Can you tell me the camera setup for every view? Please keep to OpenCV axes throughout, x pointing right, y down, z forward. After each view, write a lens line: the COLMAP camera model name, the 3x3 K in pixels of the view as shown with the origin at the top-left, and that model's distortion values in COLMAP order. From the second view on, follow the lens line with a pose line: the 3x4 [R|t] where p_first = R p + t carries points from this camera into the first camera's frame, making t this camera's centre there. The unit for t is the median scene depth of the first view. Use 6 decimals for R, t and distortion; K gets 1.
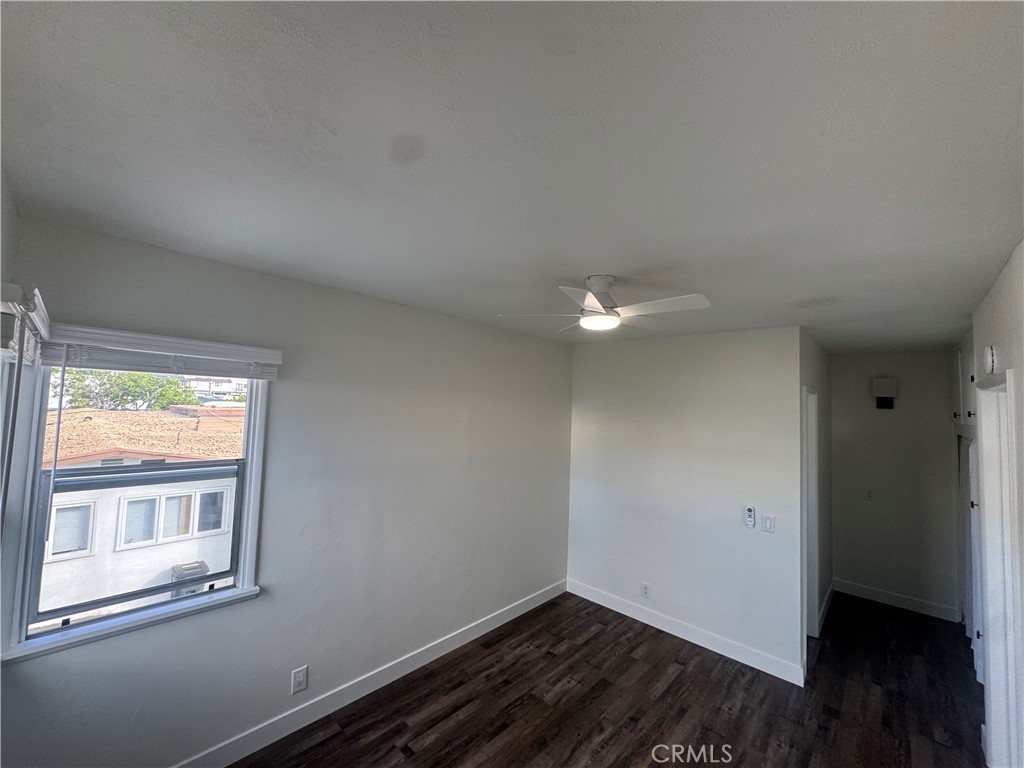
lens RADIAL K [[411.6, 0, 514.8], [0, 411.6, 383.7], [0, 0, 1]] dist [-0.003113, 0.001047]
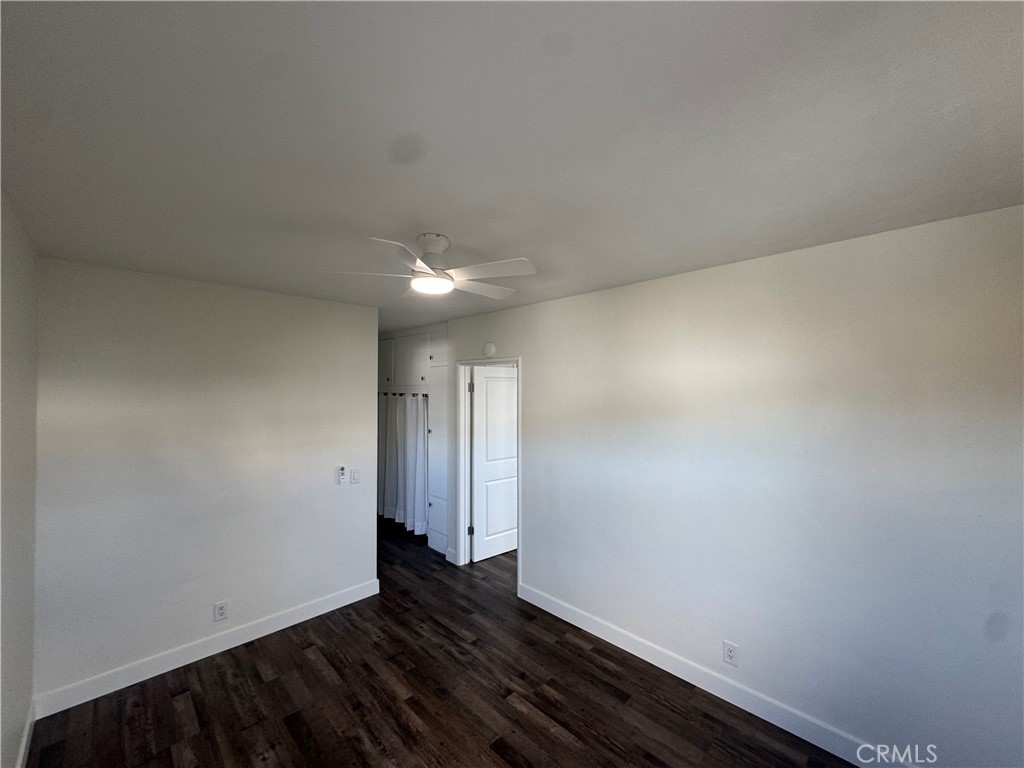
lens RADIAL K [[411.6, 0, 511.5], [0, 411.6, 390.9], [0, 0, 1]] dist [-0.003113, 0.001047]
pose [[0.029832, -0.038277, 0.998822, -0.524647], [-0.055596, 0.997656, 0.039893, 0.039296], [-0.998008, -0.056721, 0.027634, 0.577221]]
